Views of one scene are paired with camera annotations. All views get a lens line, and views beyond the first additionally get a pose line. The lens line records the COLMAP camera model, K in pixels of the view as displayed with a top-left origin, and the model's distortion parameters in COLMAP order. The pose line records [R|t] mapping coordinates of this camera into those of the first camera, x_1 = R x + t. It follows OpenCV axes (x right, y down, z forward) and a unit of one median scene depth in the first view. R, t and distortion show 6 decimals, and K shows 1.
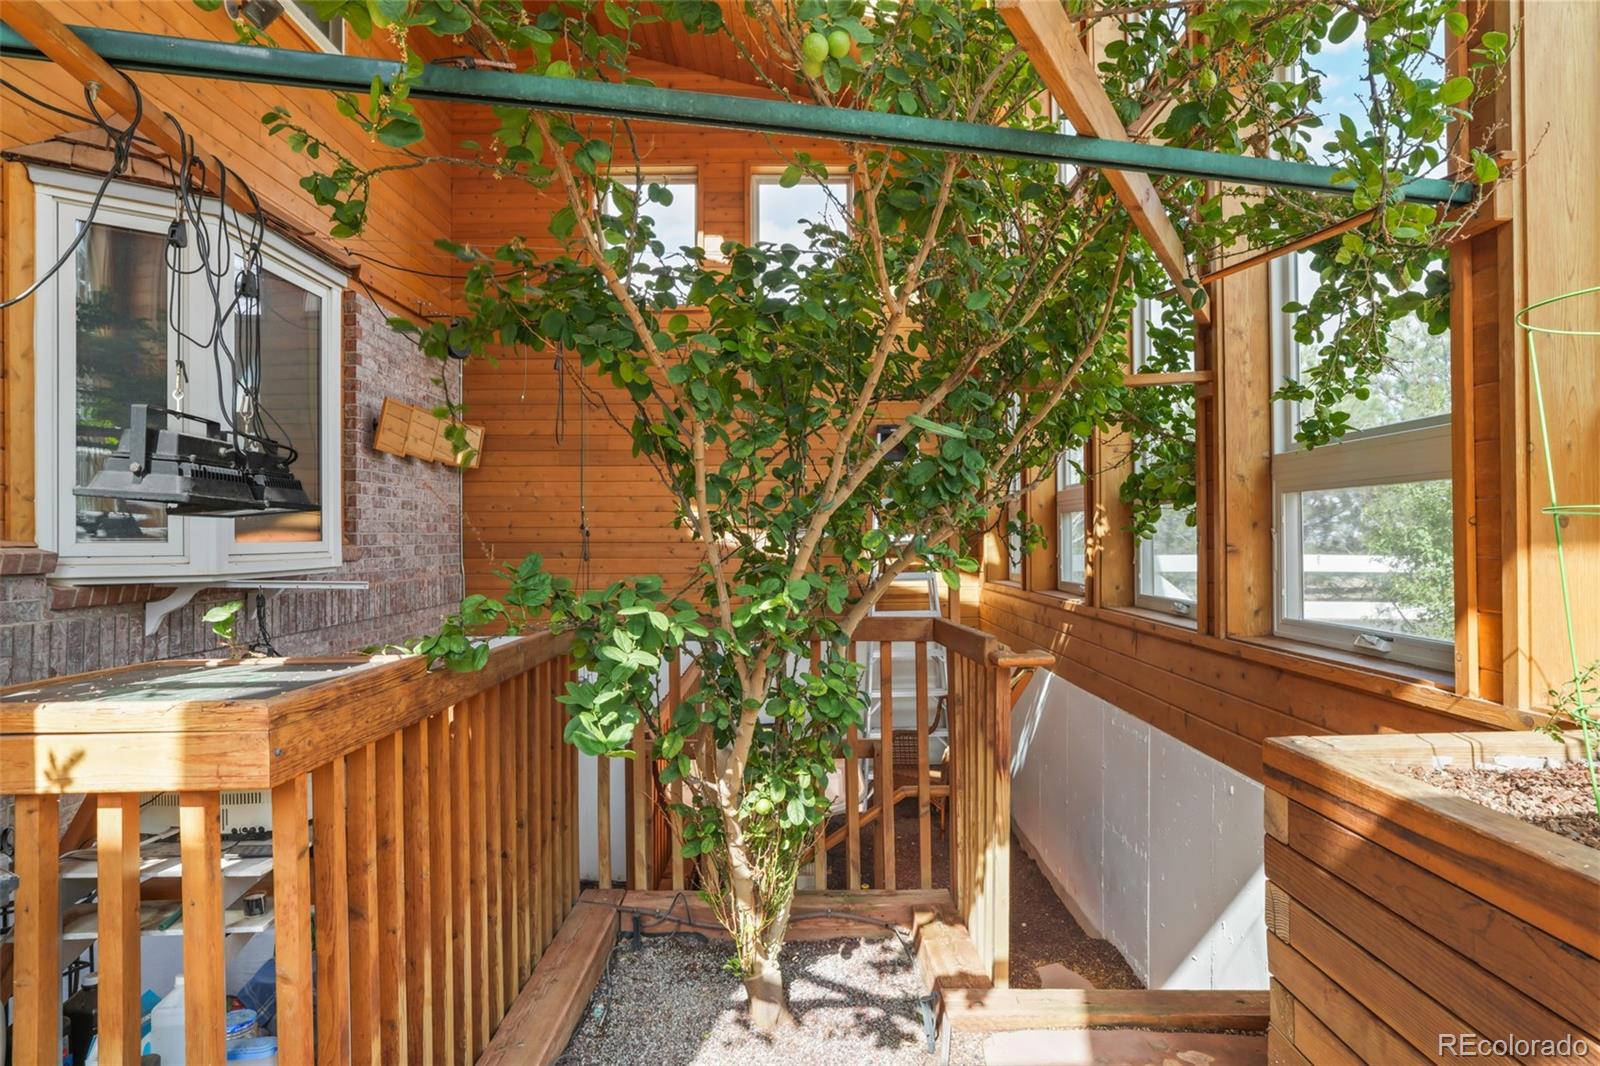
lens RADIAL K [[956.4, 0, 802.4], [0, 956.4, 535.2], [0, 0, 1]] dist [-0.009260, 0.006158]
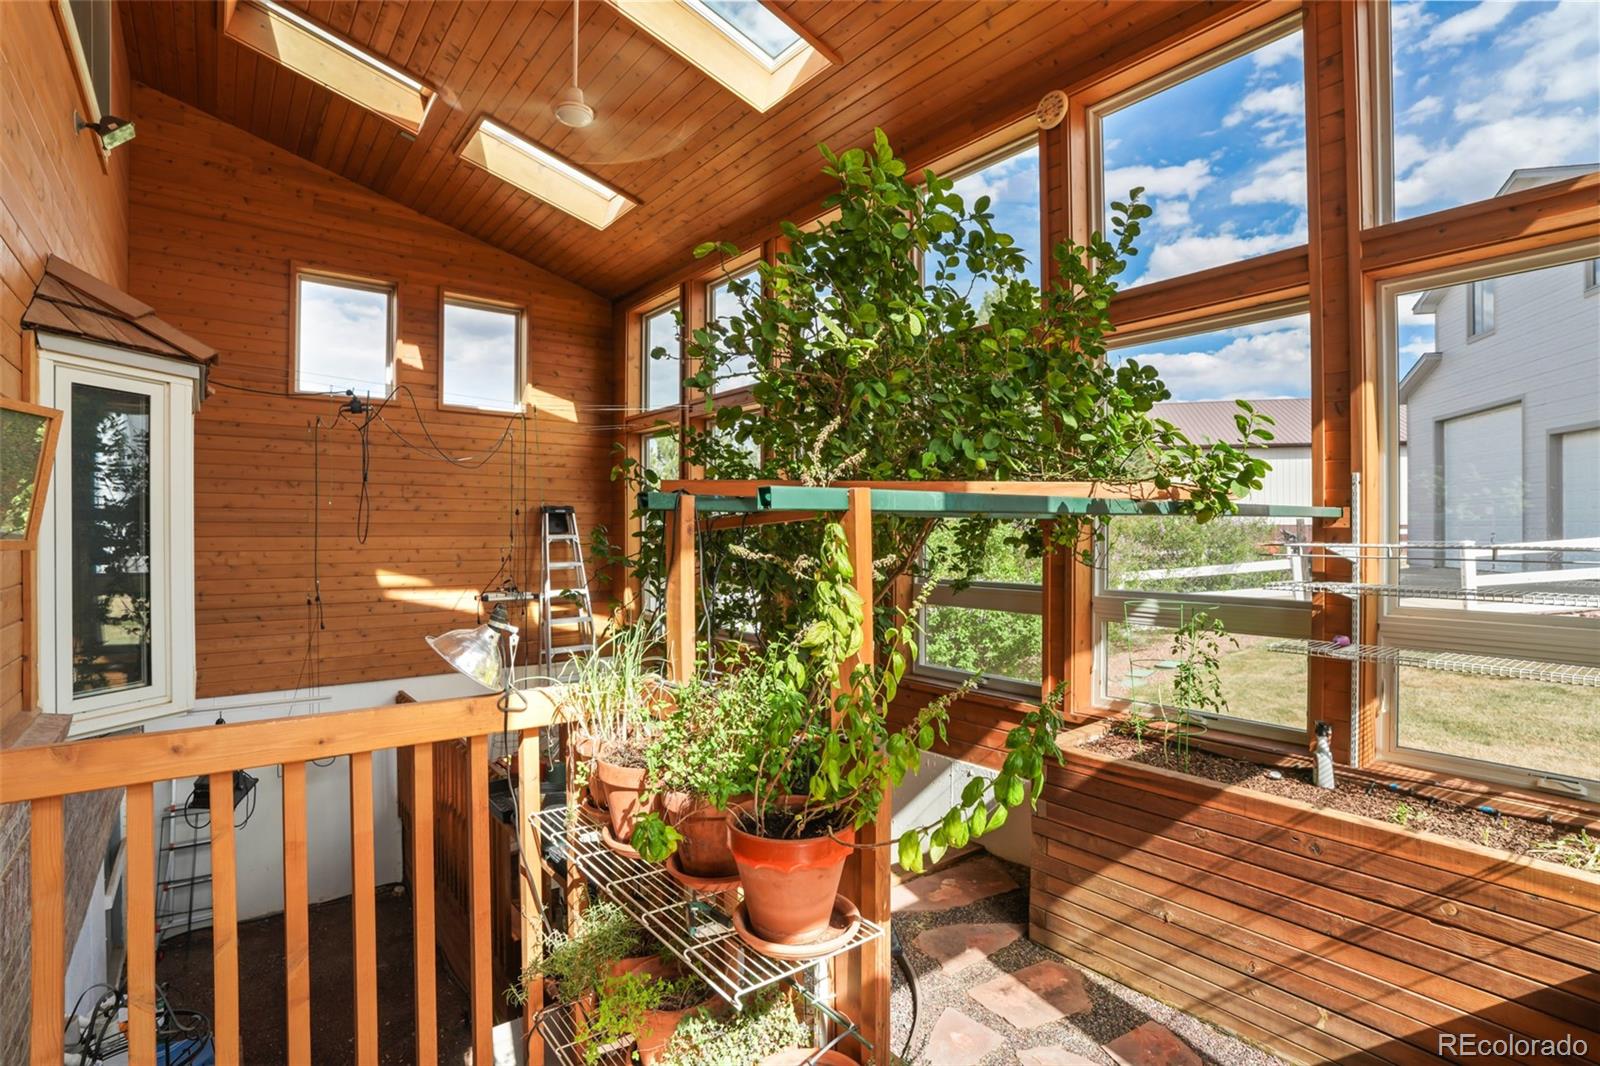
lens RADIAL K [[777.2, 0, 796.8], [0, 777.2, 532.5], [0, 0, 1]] dist [-0.003743, 0.004375]
pose [[0.794653, 0.006546, 0.607029, -1.050179], [-0.007252, 0.999973, -0.001291, -0.280873], [-0.607021, -0.003377, 0.794679, -0.232432]]
